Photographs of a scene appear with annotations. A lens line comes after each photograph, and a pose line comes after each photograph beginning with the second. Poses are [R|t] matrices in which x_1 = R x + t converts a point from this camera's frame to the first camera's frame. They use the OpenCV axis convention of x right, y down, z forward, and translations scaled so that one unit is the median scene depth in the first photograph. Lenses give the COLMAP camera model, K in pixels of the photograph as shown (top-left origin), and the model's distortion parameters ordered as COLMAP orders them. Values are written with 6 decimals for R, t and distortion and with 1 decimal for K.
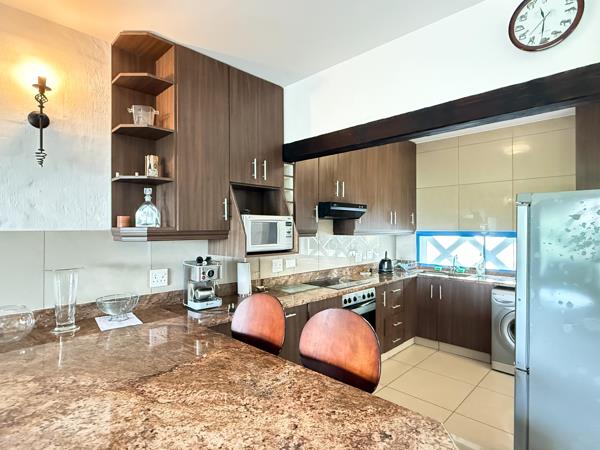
lens RADIAL K [[323.2, 0, 300.0], [0, 323.2, 225.0], [0, 0, 1]] dist [0.001692, -0.001056]
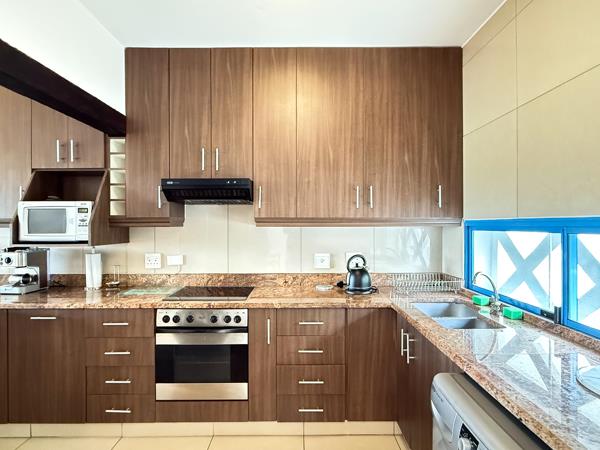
lens RADIAL K [[323.2, 0, 300.0], [0, 323.2, 225.0], [0, 0, 1]] dist [0.001692, -0.001056]
pose [[0.697716, -0.002047, -0.716372, 1.089128], [0.010609, 0.999916, 0.007475, 0.038988], [0.716296, -0.012815, 0.697679, 0.927981]]
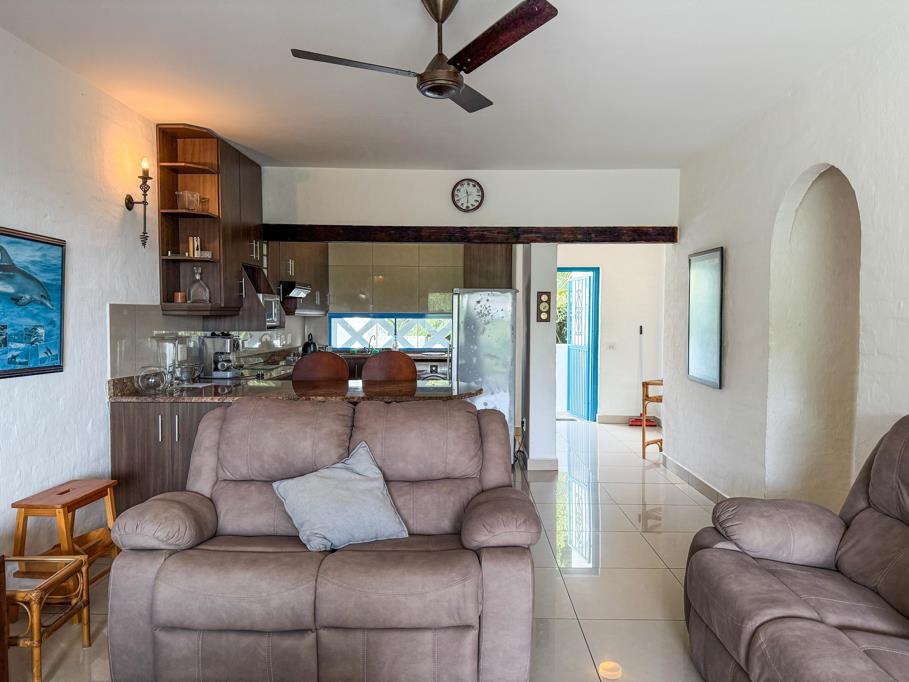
lens RADIAL K [[622.8, 0, 454.5], [0, 622.8, 341.0], [0, 0, 1]] dist [0.110955, -0.145946]
pose [[0.727366, -0.024440, 0.685815, -1.197842], [-0.011482, 0.998792, 0.047772, 0.021118], [-0.686154, -0.042622, 0.726207, -1.070224]]
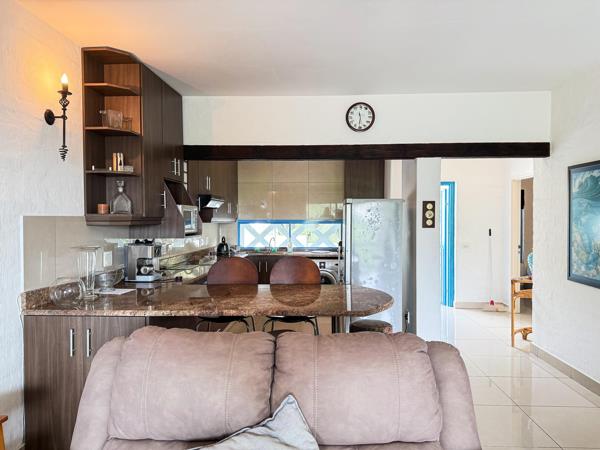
lens RADIAL K [[411.1, 0, 300.0], [0, 411.1, 225.0], [0, 0, 1]] dist [0.110955, -0.145946]
pose [[0.756239, -0.010277, 0.654215, -0.889218], [-0.005337, 0.999746, 0.021875, 0.009797], [-0.654274, -0.020035, 0.755992, -0.544986]]
